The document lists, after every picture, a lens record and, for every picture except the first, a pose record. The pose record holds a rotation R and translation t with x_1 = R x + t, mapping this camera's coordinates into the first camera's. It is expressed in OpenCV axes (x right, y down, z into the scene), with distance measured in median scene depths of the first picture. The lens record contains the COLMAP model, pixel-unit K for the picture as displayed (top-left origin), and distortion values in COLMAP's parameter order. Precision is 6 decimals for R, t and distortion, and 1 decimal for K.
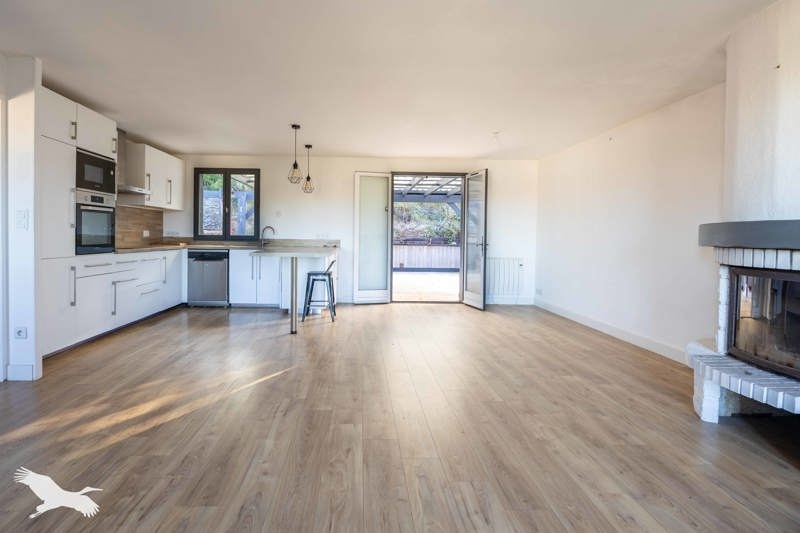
lens RADIAL K [[405.6, 0, 374.5], [0, 405.6, 242.5], [0, 0, 1]] dist [-0.002088, -0.000044]
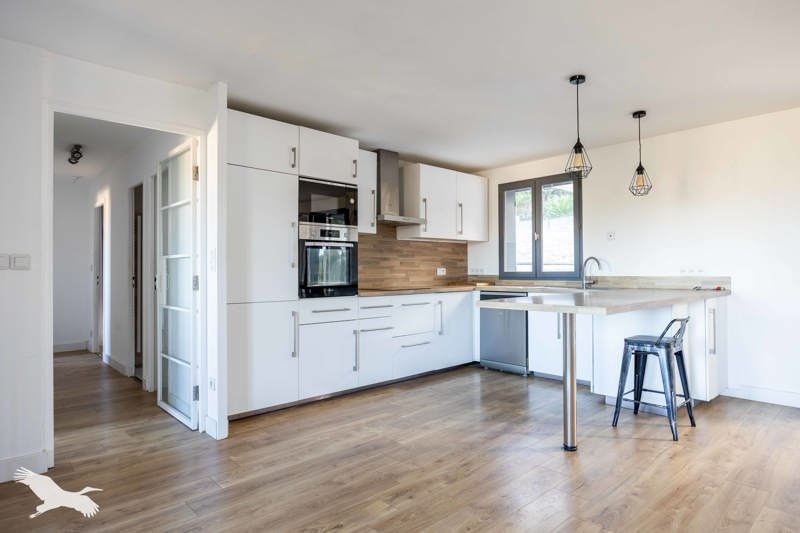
lens RADIAL K [[461.8, 0, 402.1], [0, 461.8, 262.4], [0, 0, 1]] dist [0.005396, -0.002180]
pose [[0.655189, -0.032203, -0.754778, 0.113175], [0.004268, 0.999233, -0.038928, -0.004721], [0.755453, 0.022284, 0.654824, 0.356821]]
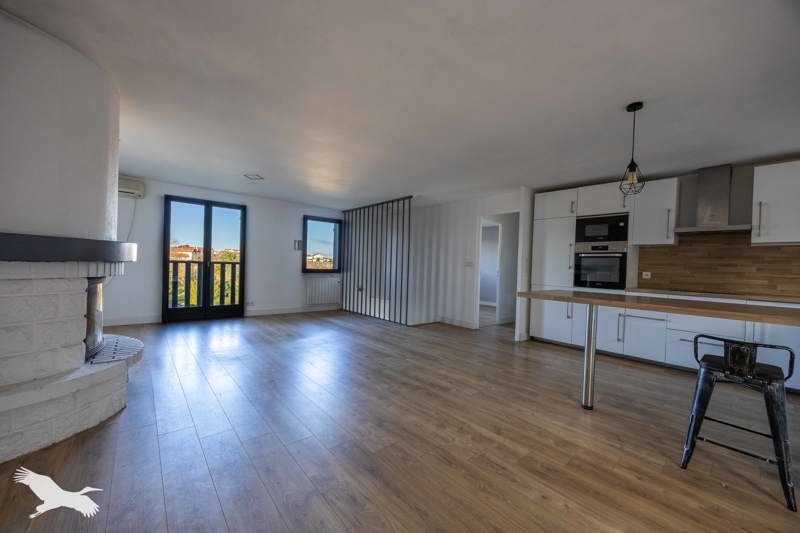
lens RADIAL K [[300.8, 0, 399.8], [0, 300.8, 269.2], [0, 0, 1]] dist [0.001210, 0.000075]
pose [[-0.777269, -0.028444, -0.628525, 0.346976], [-0.051442, 0.998506, 0.018429, -0.015246], [0.627062, 0.046657, -0.777571, 1.021265]]
